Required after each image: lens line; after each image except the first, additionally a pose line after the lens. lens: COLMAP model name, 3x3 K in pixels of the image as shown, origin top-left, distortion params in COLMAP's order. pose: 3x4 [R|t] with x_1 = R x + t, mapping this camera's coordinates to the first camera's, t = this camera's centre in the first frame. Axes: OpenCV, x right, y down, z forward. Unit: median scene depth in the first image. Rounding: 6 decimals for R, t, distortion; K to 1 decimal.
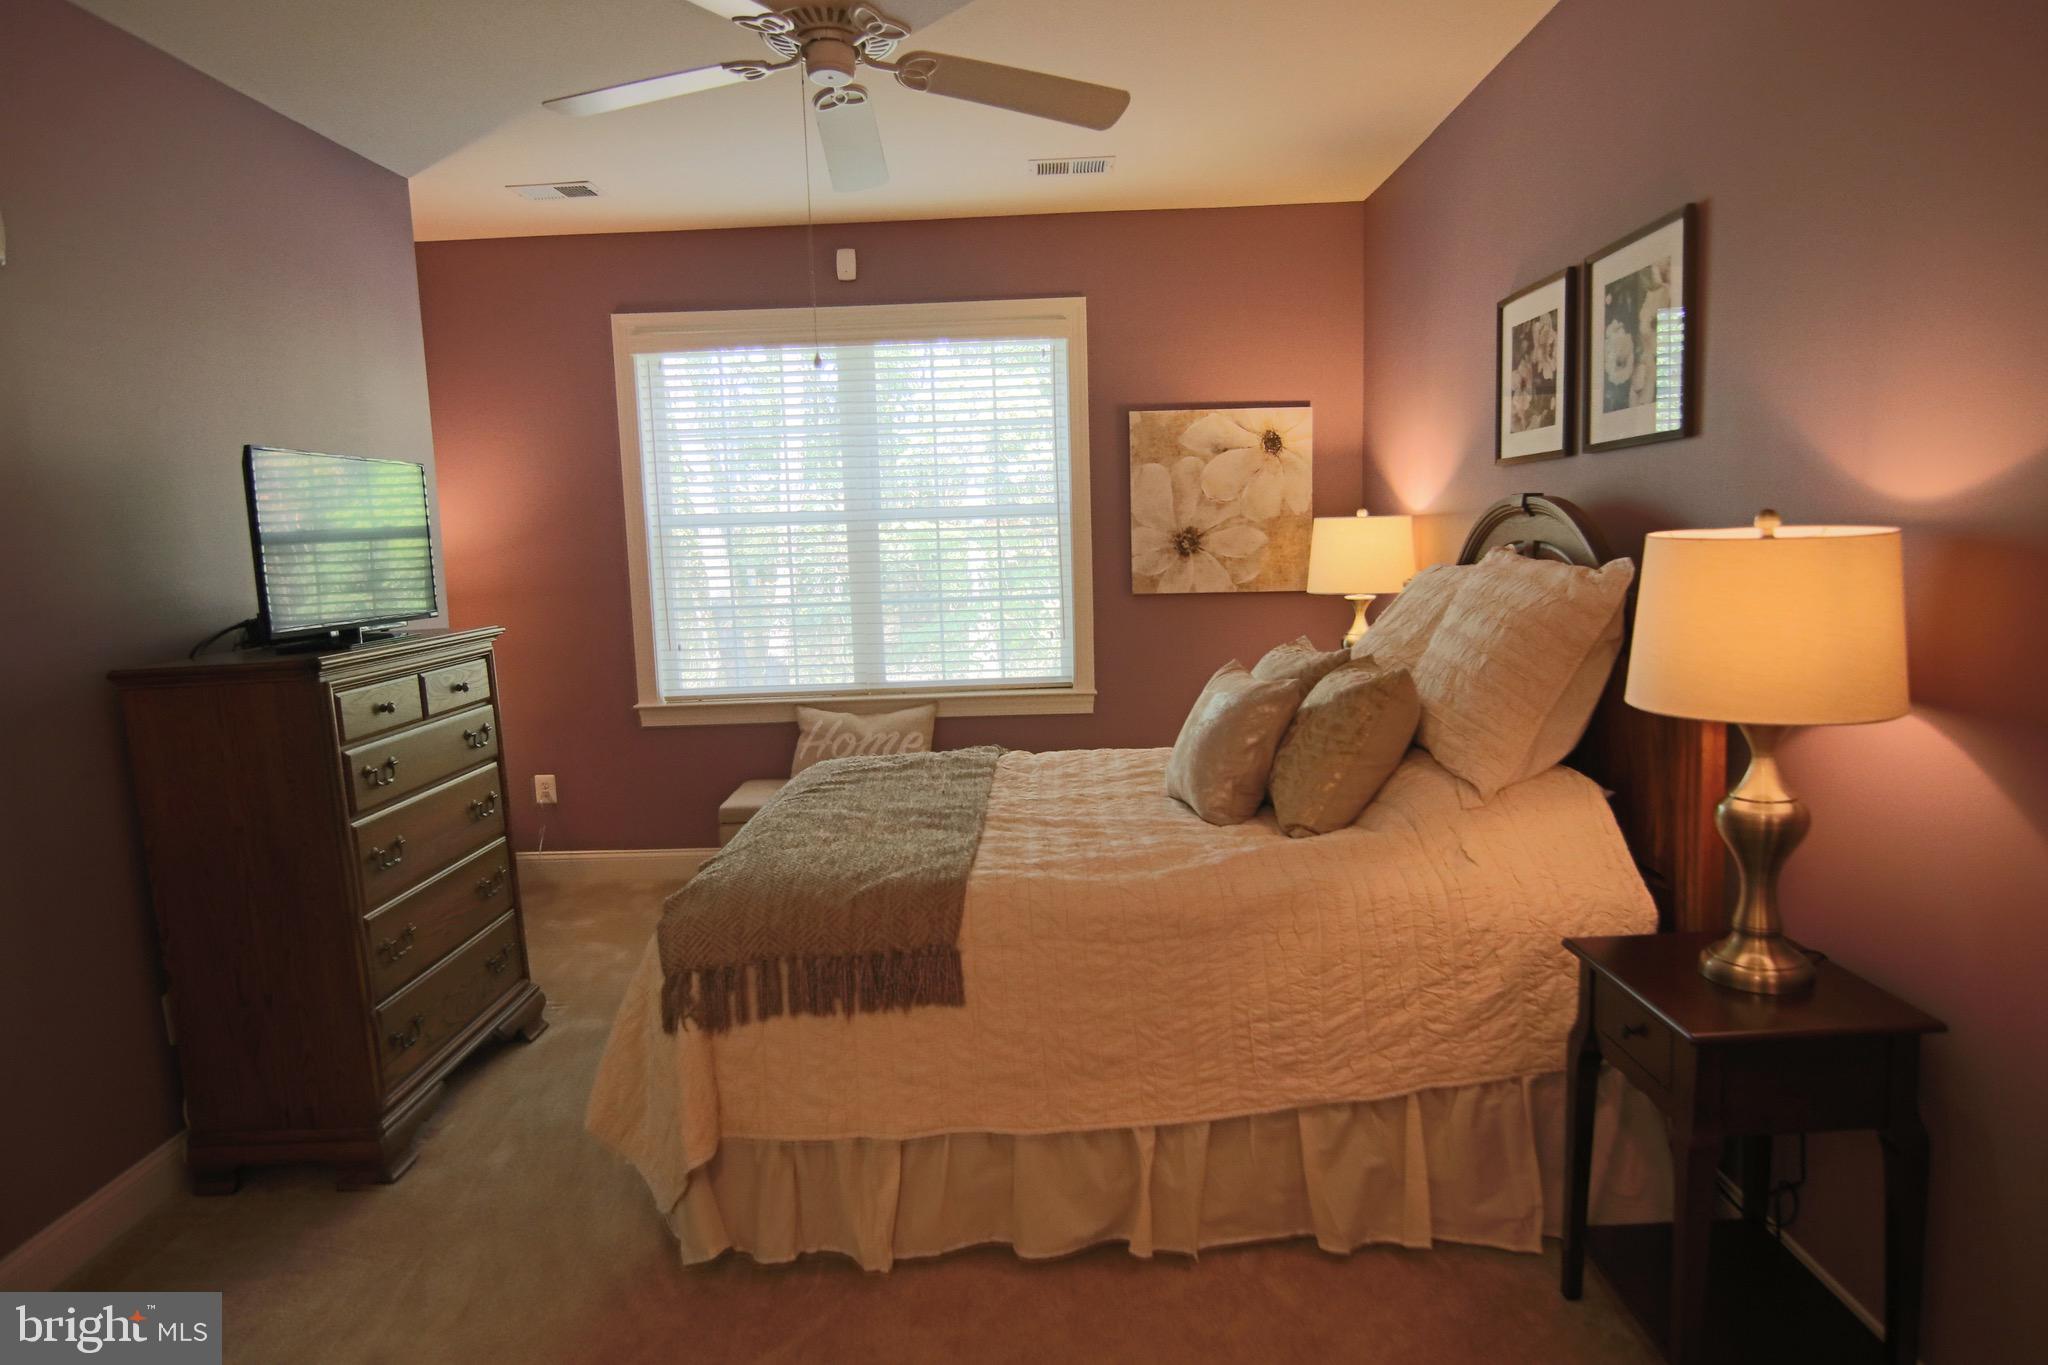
lens RADIAL K [[1161.7, 0, 1022.7], [0, 1161.7, 682.7], [0, 0, 1]] dist [-0.014101, -0.006518]
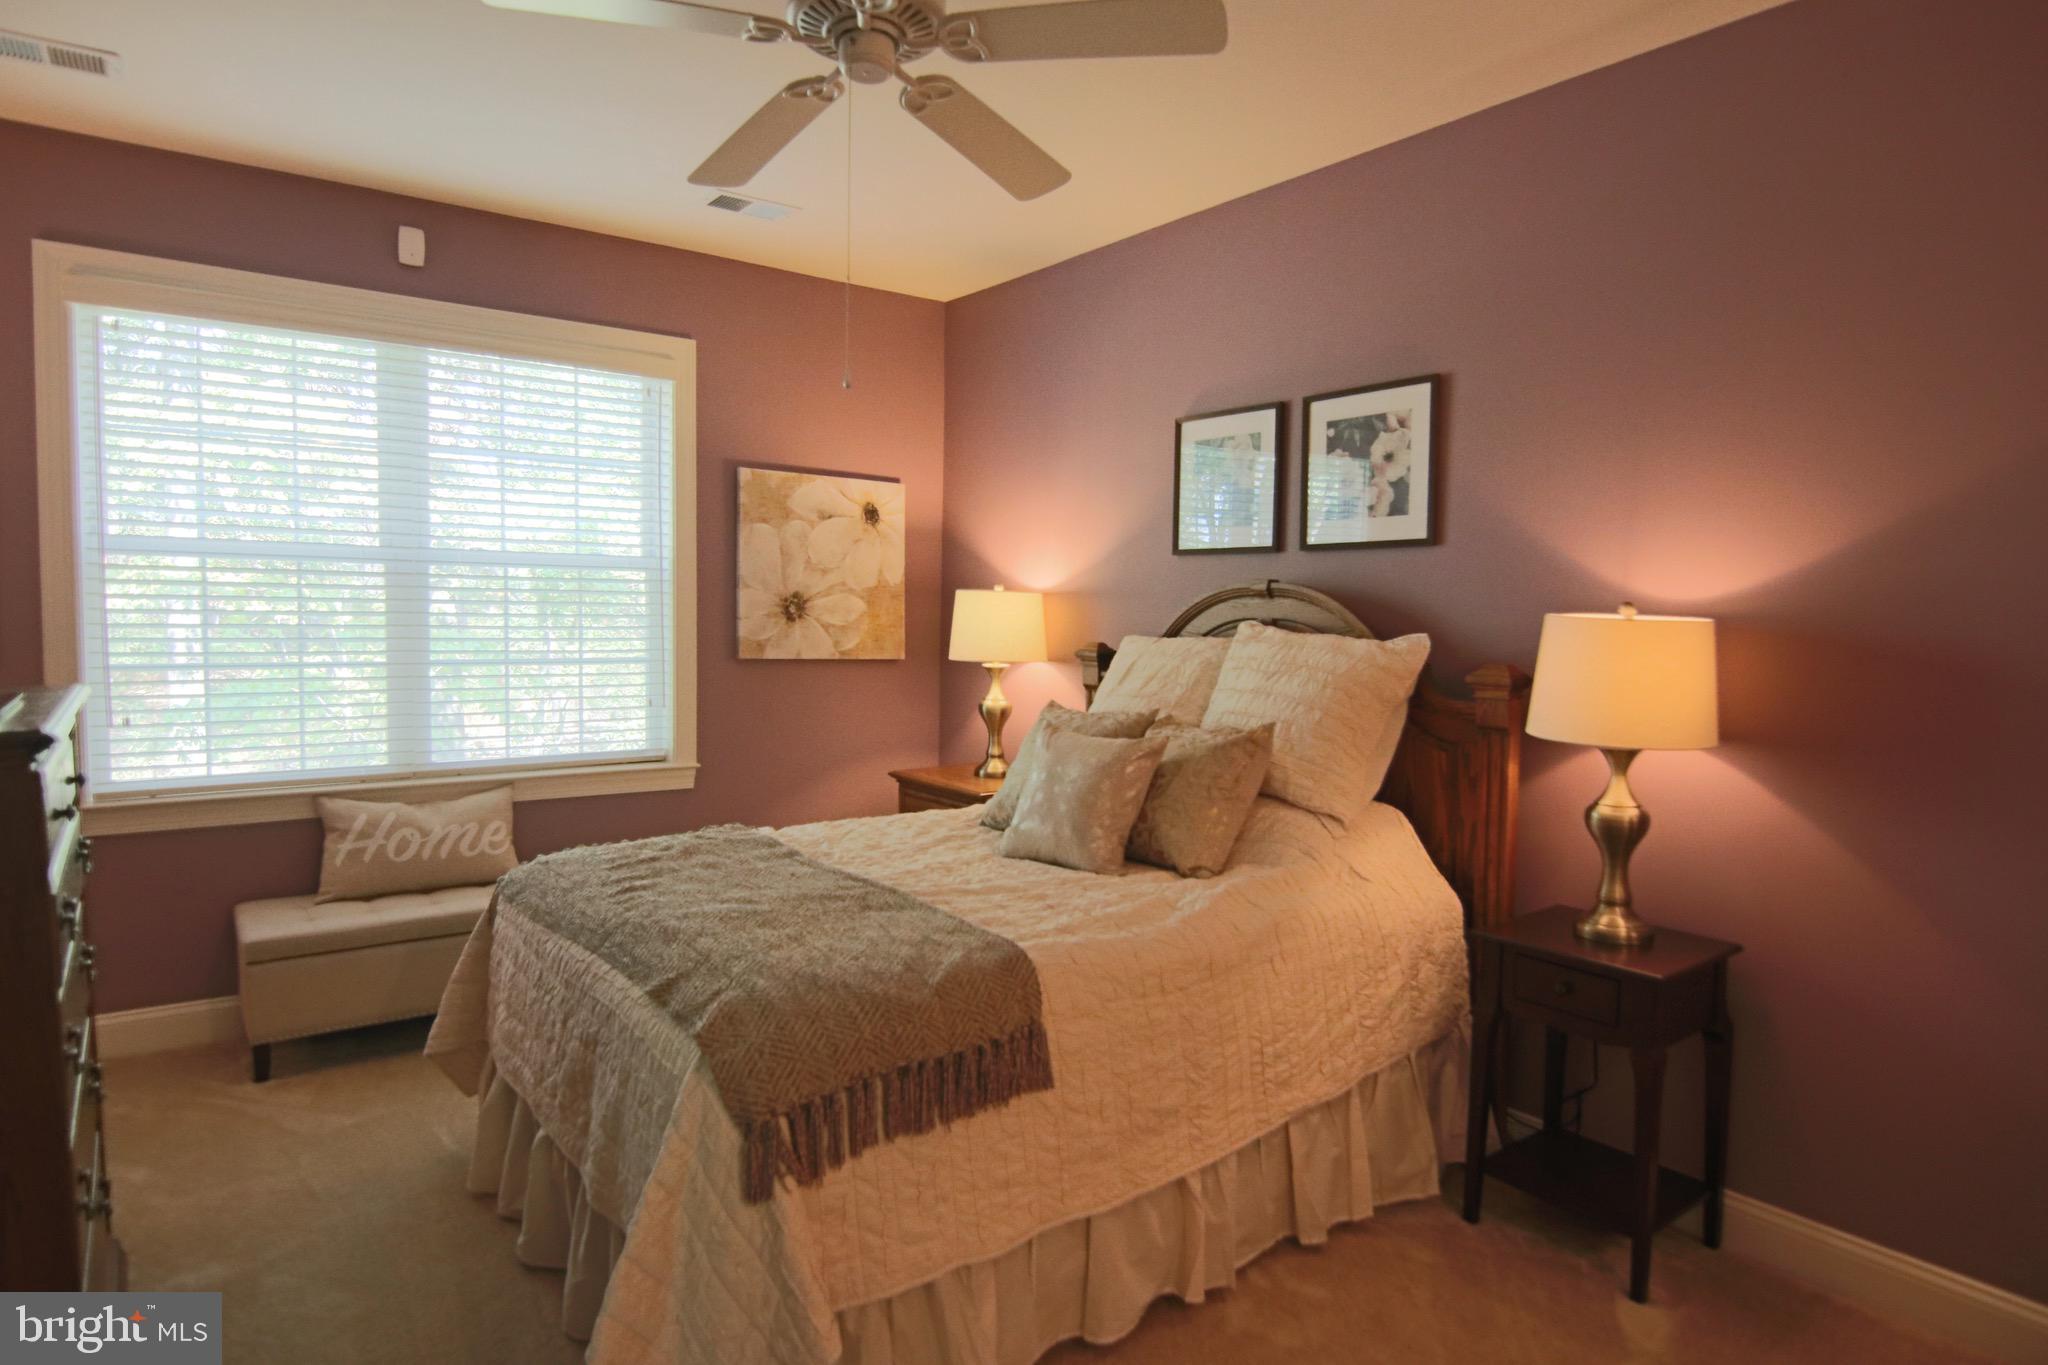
lens RADIAL K [[1161.7, 0, 1023.5], [0, 1161.7, 678.7], [0, 0, 1]] dist [-0.014101, -0.006518]
pose [[0.789449, 0.010011, 0.613734, -0.575735], [0.032520, 0.997781, -0.058107, 0.003138], [-0.612954, 0.065831, 0.787371, 0.229407]]
